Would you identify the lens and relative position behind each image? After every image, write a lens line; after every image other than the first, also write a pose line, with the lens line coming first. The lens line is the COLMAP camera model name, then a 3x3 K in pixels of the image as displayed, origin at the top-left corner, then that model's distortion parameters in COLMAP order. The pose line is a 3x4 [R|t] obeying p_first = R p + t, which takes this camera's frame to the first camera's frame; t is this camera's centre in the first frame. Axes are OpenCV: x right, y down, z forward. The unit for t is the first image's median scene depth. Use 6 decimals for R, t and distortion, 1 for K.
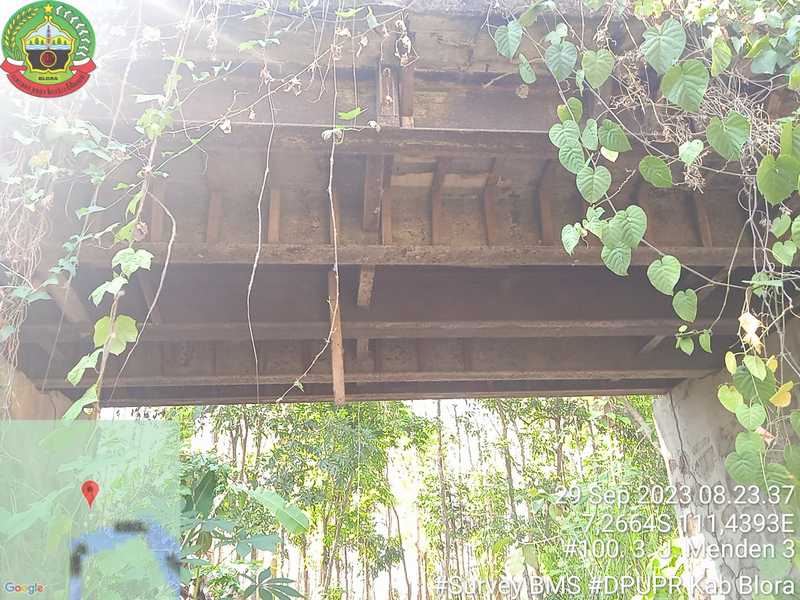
lens RADIAL K [[660.5, 0, 405.6], [0, 660.5, 300.7], [0, 0, 1]] dist [0.053307, -0.052700]
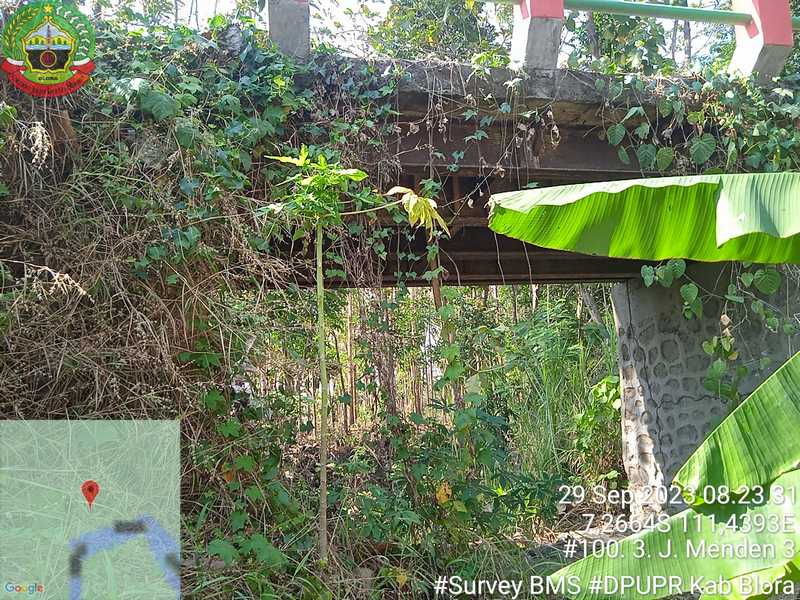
lens RADIAL K [[660.5, 0, 402.9], [0, 660.5, 311.9], [0, 0, 1]] dist [0.053307, -0.052700]
pose [[0.990752, 0.015546, 0.134788, -0.287258], [-0.053495, 0.957698, 0.282759, -0.192420], [-0.124691, -0.287355, 0.949673, -0.319250]]
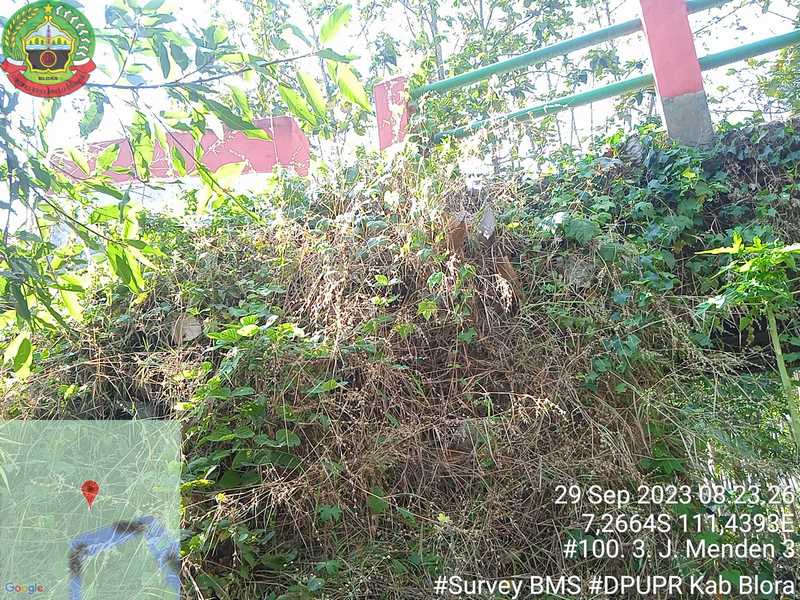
lens RADIAL K [[660.5, 0, 405.6], [0, 660.5, 313.4], [0, 0, 1]] dist [0.053307, -0.052700]
pose [[0.885957, -0.160204, -0.435219, -0.307824], [0.221720, 0.970561, 0.094083, -0.209876], [0.407334, -0.179850, 0.895395, -0.341000]]
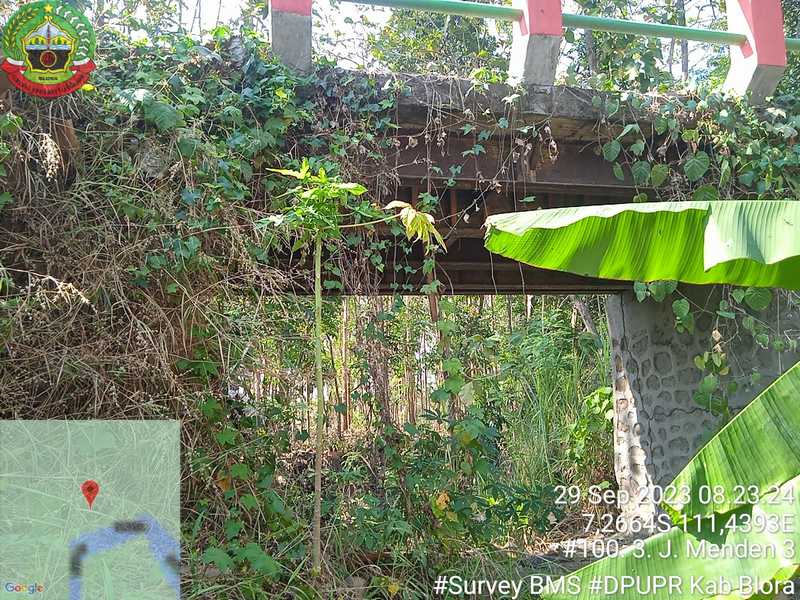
lens RADIAL K [[660.5, 0, 403.2], [0, 660.5, 310.7], [0, 0, 1]] dist [0.053307, -0.052700]
pose [[0.989307, 0.033617, 0.141923, -0.289492], [-0.071675, 0.959524, 0.272352, -0.200118], [-0.127023, -0.279612, 0.951673, -0.325540]]
